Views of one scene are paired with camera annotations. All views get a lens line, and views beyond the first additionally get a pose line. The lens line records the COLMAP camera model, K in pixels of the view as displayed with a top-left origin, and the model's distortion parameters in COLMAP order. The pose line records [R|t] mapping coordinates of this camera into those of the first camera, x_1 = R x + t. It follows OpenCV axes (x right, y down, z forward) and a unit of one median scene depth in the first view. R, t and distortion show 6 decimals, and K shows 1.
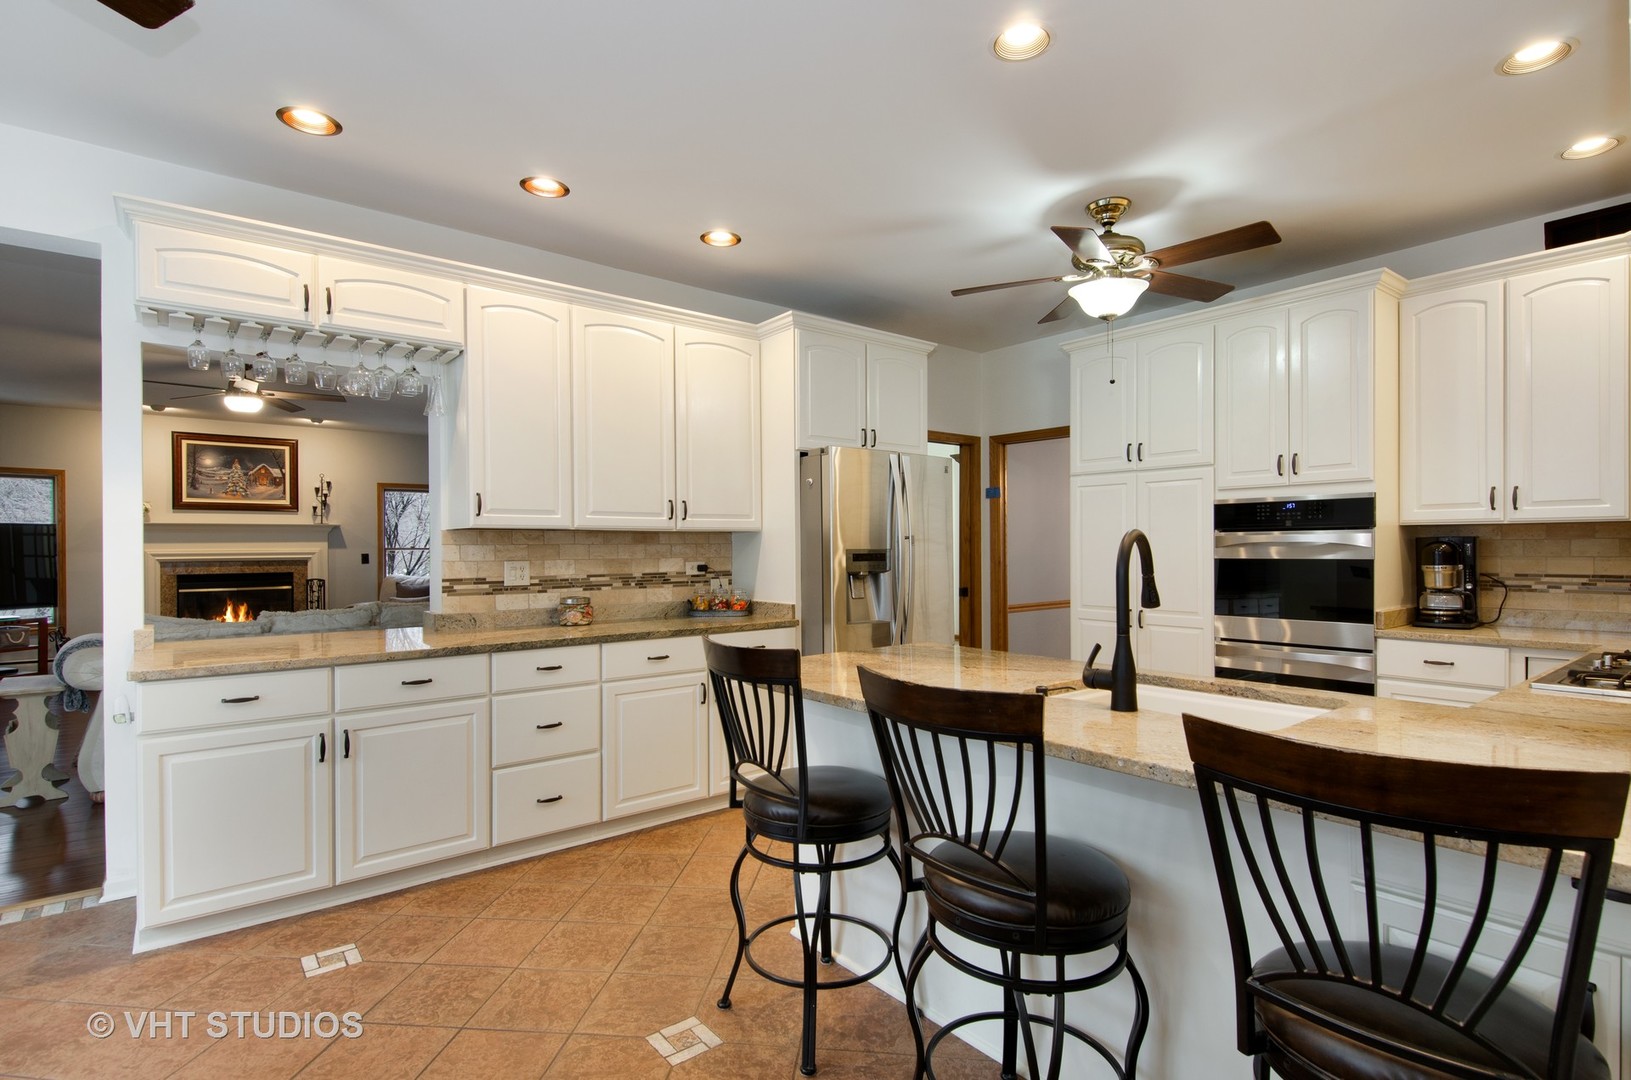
lens RADIAL K [[794.8, 0, 804.8], [0, 794.8, 549.9], [0, 0, 1]] dist [0.013634, -0.008332]
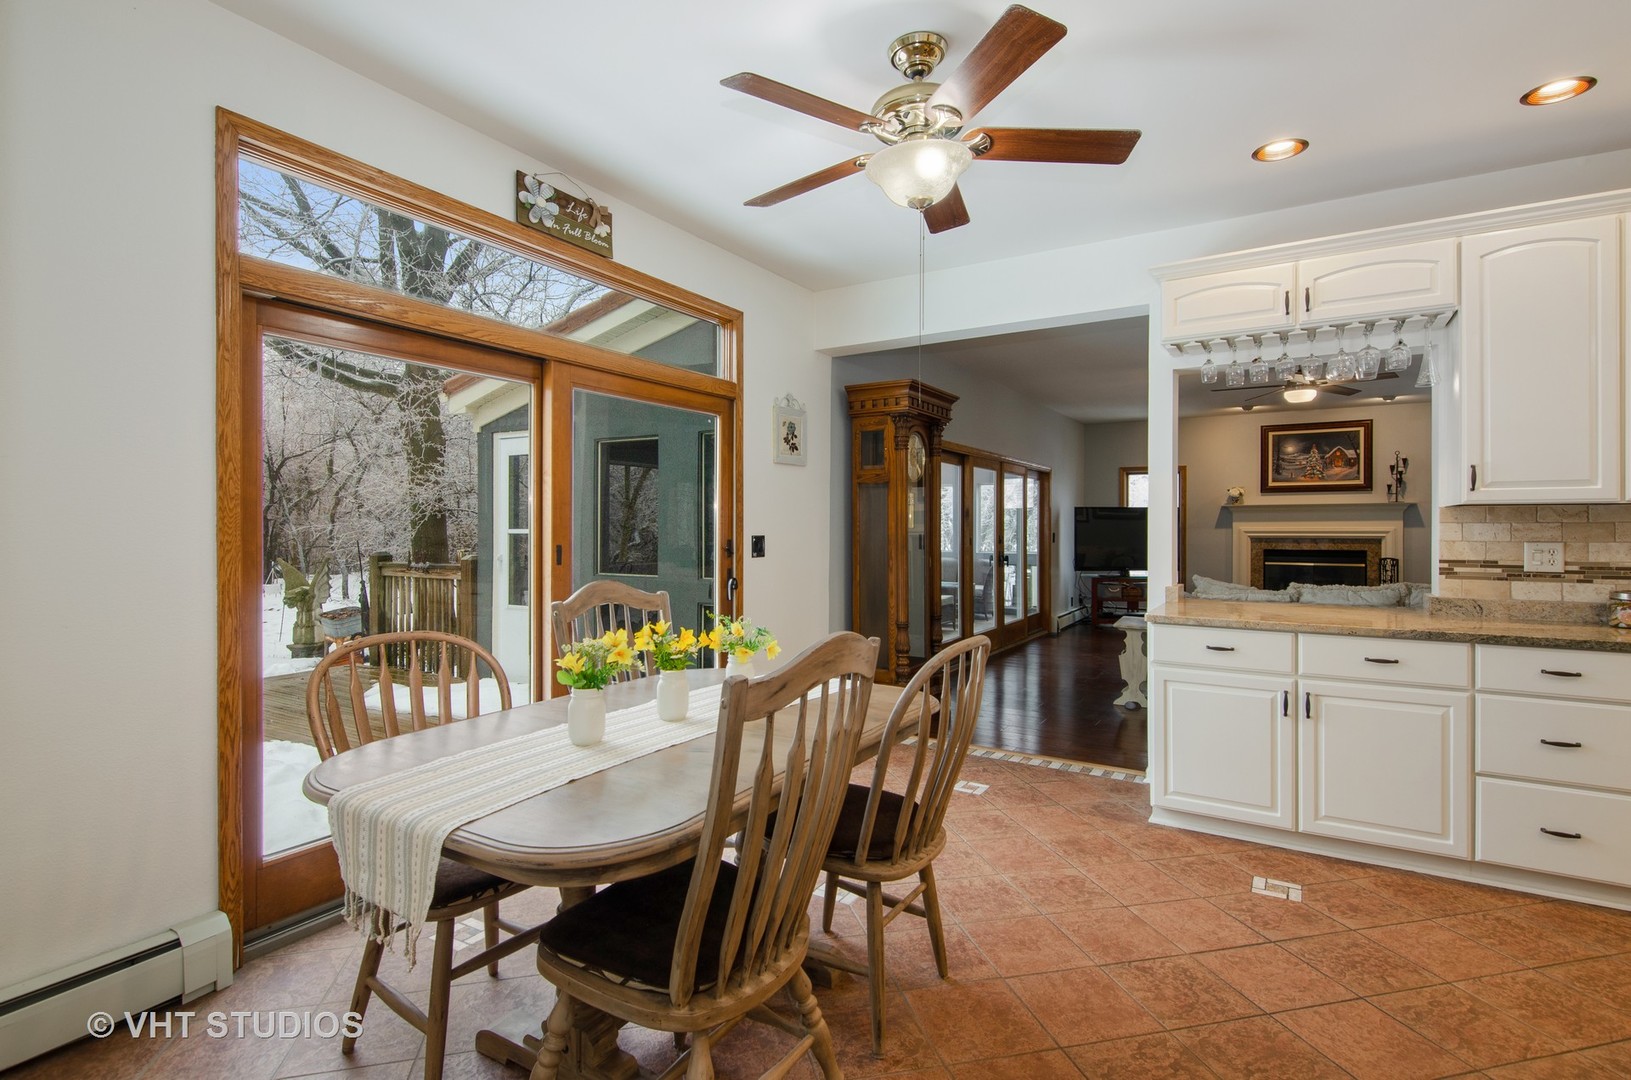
lens RADIAL K [[794.8, 0, 821.8], [0, 794.8, 526.5], [0, 0, 1]] dist [0.013634, -0.008332]
pose [[0.344890, 0.004753, -0.938631, 0.164115], [-0.007861, 0.999967, 0.002175, 0.001367], [0.938610, 0.006628, 0.344915, 0.000445]]
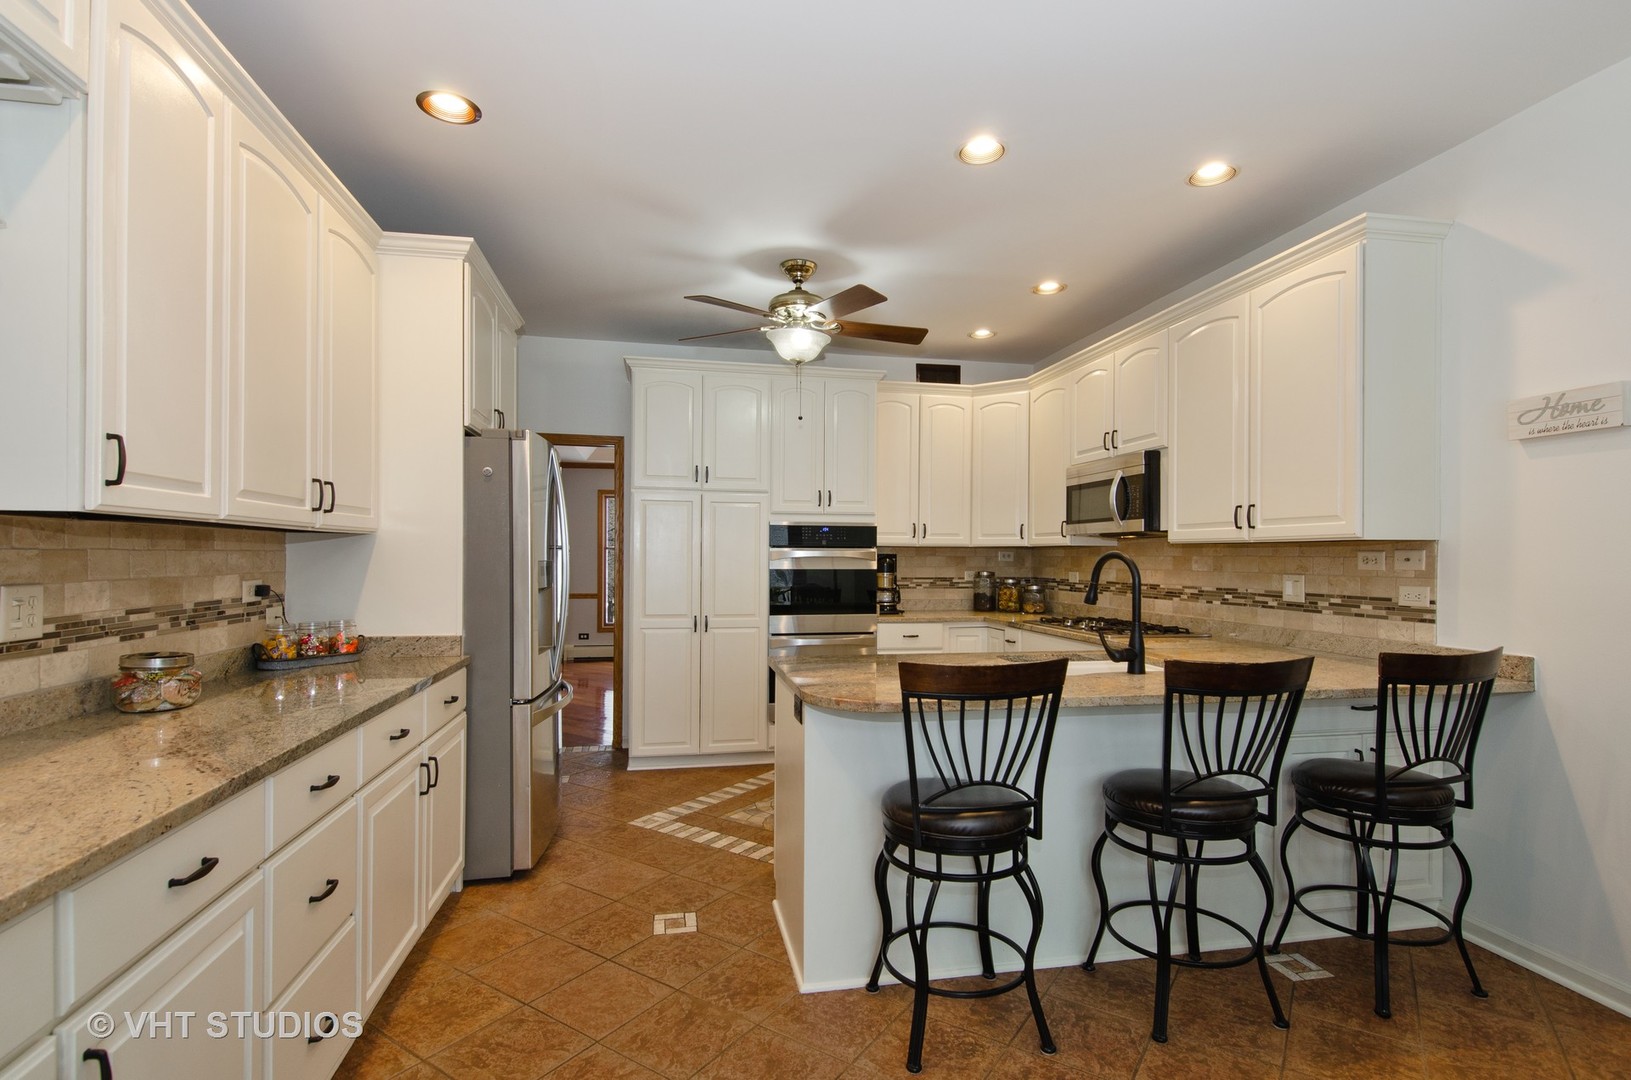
lens RADIAL K [[794.8, 0, 827.8], [0, 794.8, 550.9], [0, 0, 1]] dist [0.013634, -0.008332]
pose [[0.455445, 0.013975, 0.890154, -0.557252], [-0.005480, 0.999902, -0.012895, -0.002415], [-0.890247, 0.000995, 0.455477, 0.389698]]
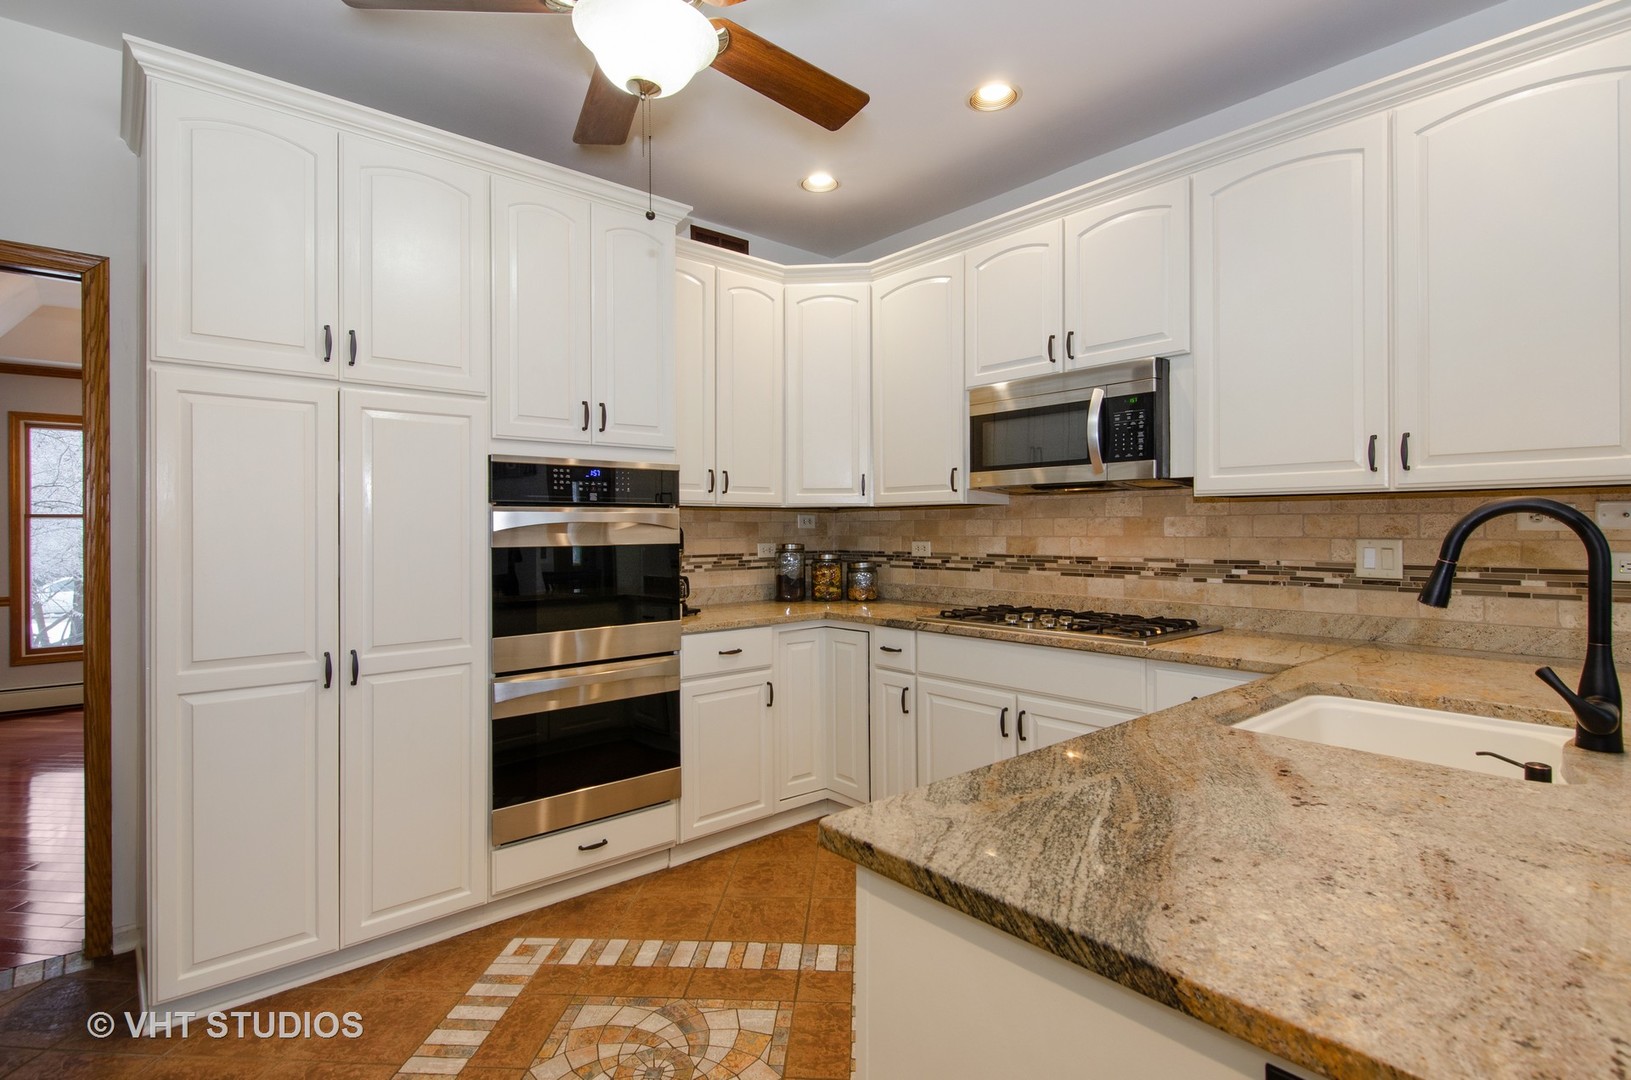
lens RADIAL K [[794.8, 0, 806.3], [0, 794.8, 523.5], [0, 0, 1]] dist [0.013634, -0.008332]
pose [[-0.039474, 0.010040, 0.999170, -0.124789], [0.008402, 0.999917, -0.009716, -0.000427], [-0.999185, 0.008012, -0.039555, 0.824841]]
